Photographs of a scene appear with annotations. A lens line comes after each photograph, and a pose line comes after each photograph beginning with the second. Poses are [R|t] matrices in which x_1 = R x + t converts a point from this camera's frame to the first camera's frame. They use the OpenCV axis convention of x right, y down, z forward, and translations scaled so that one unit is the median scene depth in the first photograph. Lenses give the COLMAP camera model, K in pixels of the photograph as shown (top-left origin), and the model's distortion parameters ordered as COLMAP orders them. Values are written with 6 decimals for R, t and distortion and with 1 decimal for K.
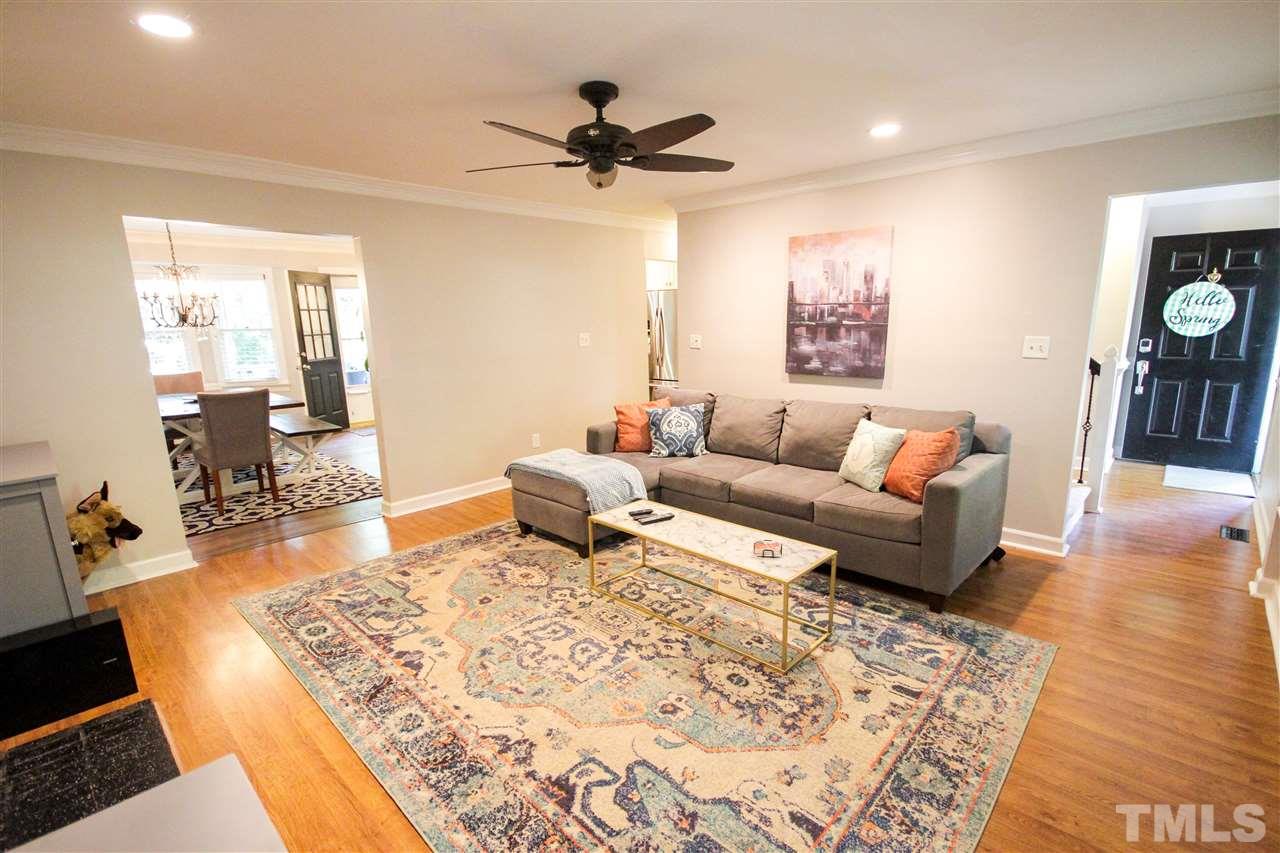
lens RADIAL K [[595.2, 0, 646.4], [0, 595.2, 441.6], [0, 0, 1]] dist [-0.000617, -0.000727]
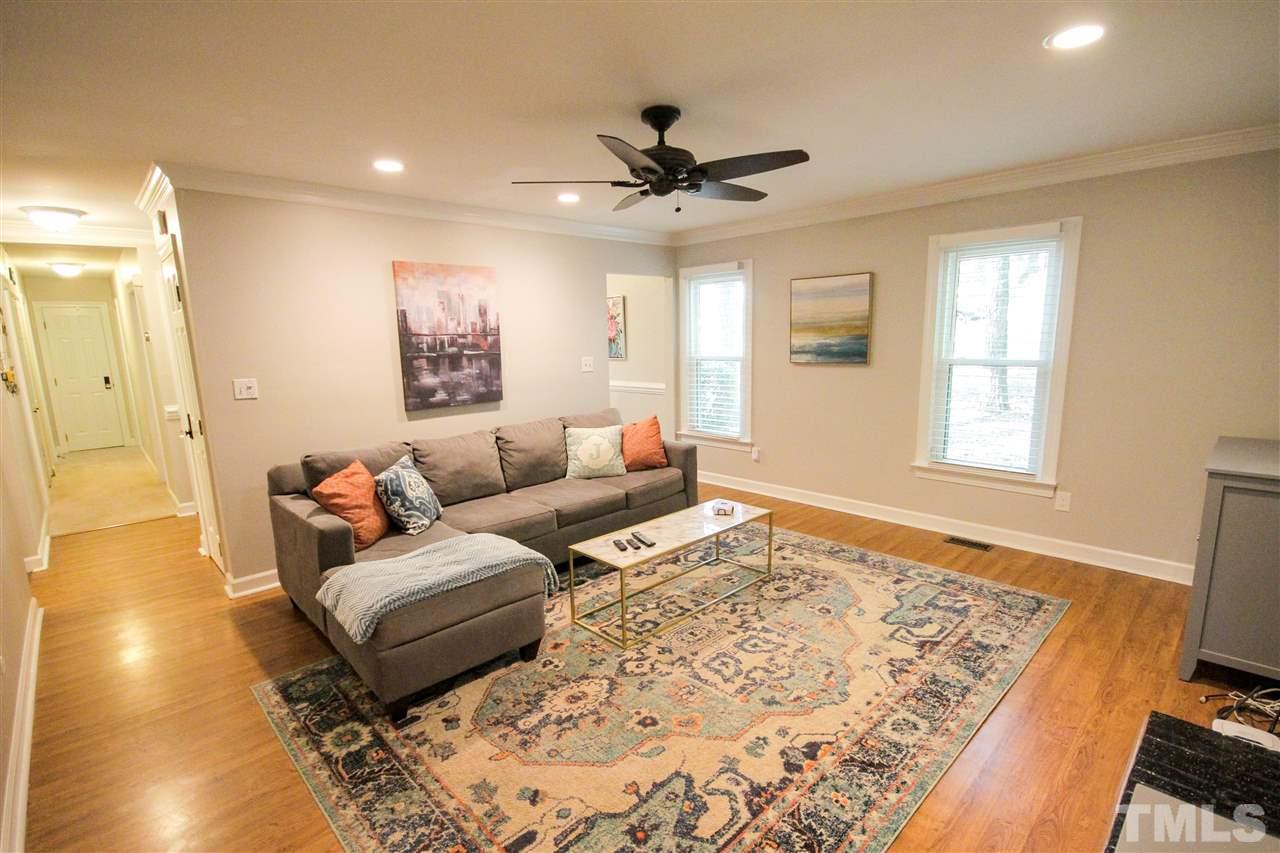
lens RADIAL K [[595.2, 0, 646.4], [0, 595.2, 441.6], [0, 0, 1]] dist [-0.000617, -0.000727]
pose [[0.043774, -0.157528, 0.986544, -0.743732], [0.231633, 0.962182, 0.143360, -0.134427], [-0.971818, 0.222241, 0.078607, 0.687734]]
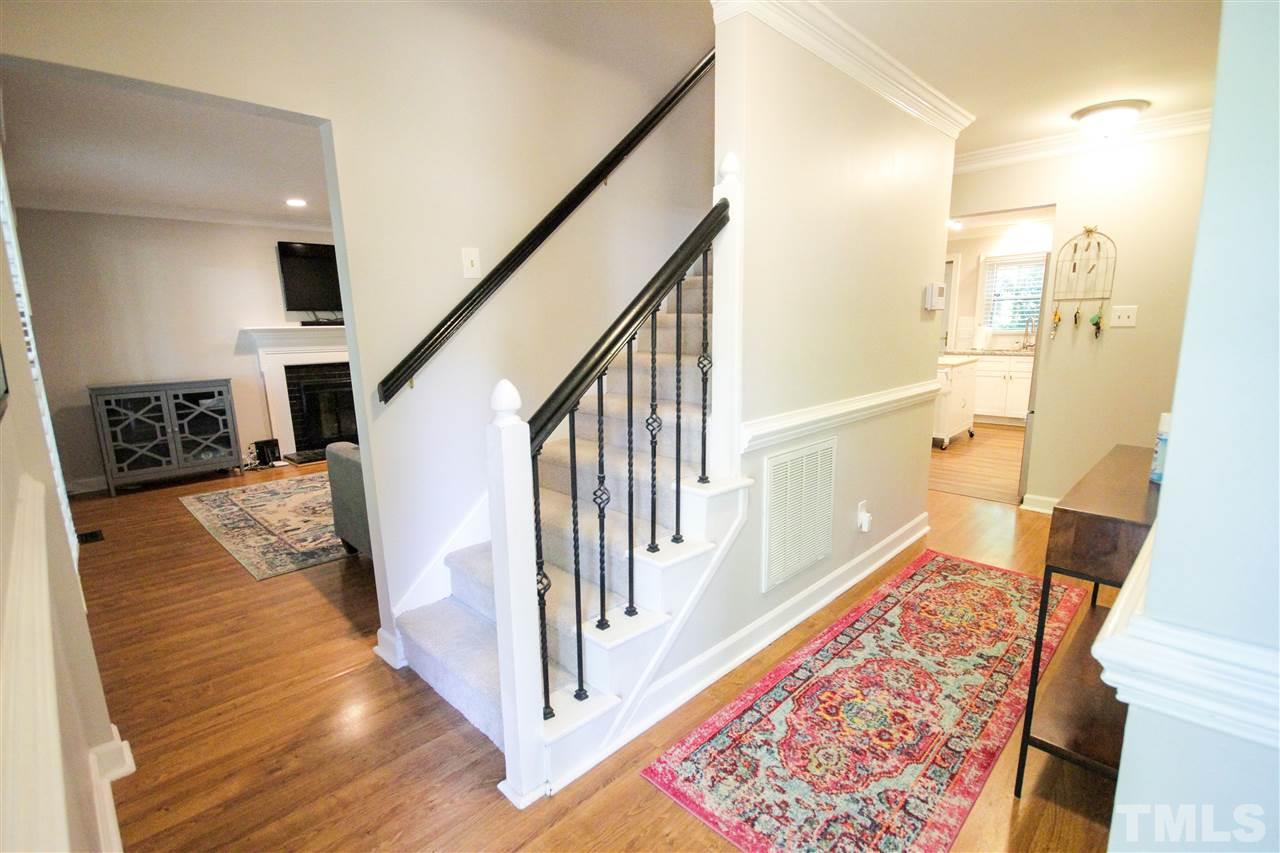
lens RADIAL K [[595.2, 0, 646.4], [0, 595.2, 441.6], [0, 0, 1]] dist [-0.000617, -0.000727]
pose [[-0.020492, 0.218248, -0.975678, 1.203856], [-0.199942, 0.955275, 0.217883, -0.241085], [0.979593, 0.199544, 0.024062, 1.125291]]
